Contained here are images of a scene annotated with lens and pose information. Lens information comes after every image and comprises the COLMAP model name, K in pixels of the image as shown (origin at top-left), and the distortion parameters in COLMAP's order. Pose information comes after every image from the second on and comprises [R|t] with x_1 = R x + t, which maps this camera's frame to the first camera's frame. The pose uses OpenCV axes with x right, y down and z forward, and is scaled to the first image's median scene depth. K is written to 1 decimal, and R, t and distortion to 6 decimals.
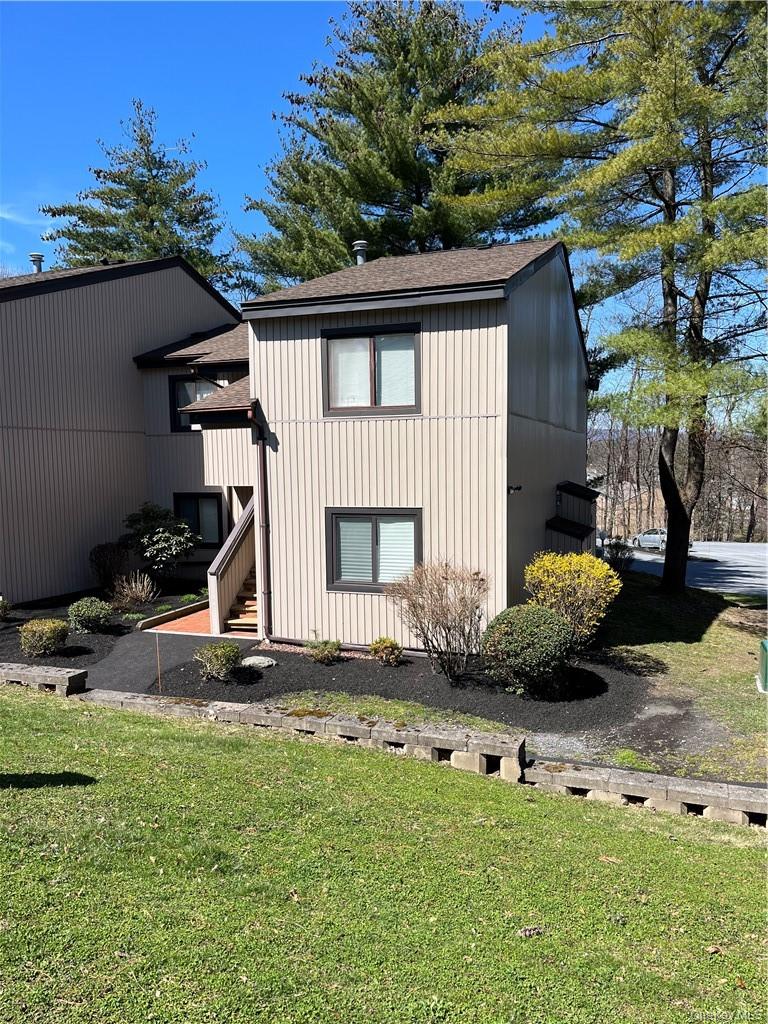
lens RADIAL K [[784.2, 0, 381.1], [0, 784.2, 516.9], [0, 0, 1]] dist [0.026575, -0.003495]
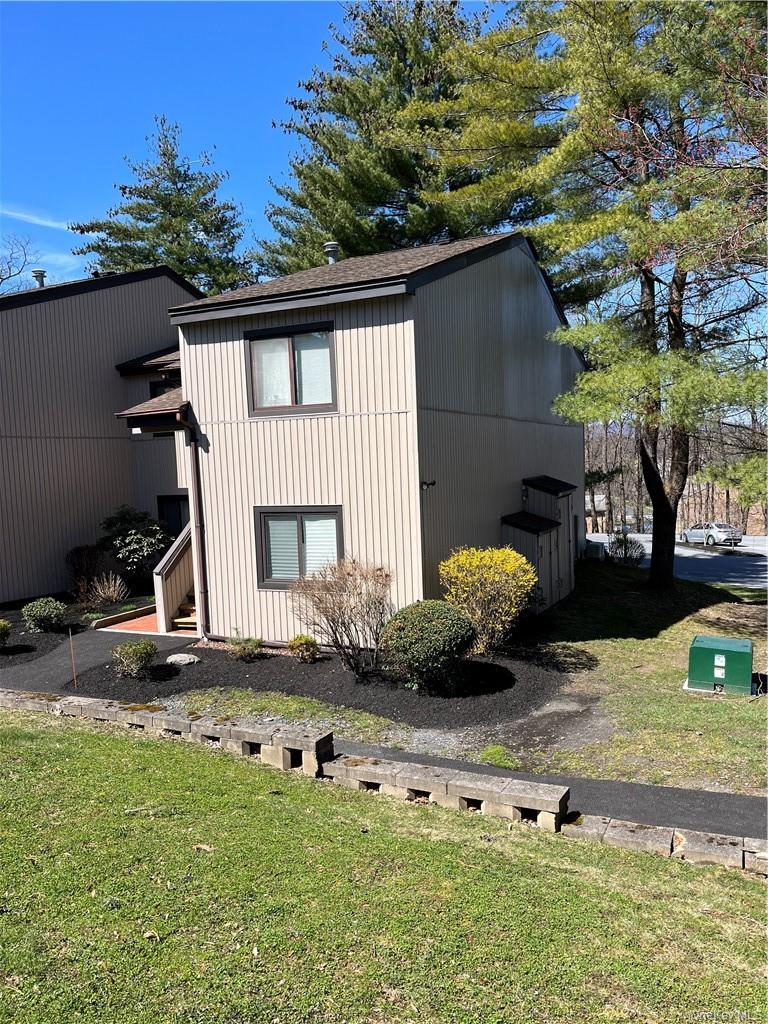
lens RADIAL K [[784.3, 0, 384.0], [0, 784.3, 512.0], [0, 0, 1]] dist [0.027960, 0.001409]
pose [[0.995854, -0.018931, -0.088969, 0.187416], [0.018336, 0.999804, -0.007495, 0.005674], [0.089093, 0.005833, 0.996006, 0.005050]]
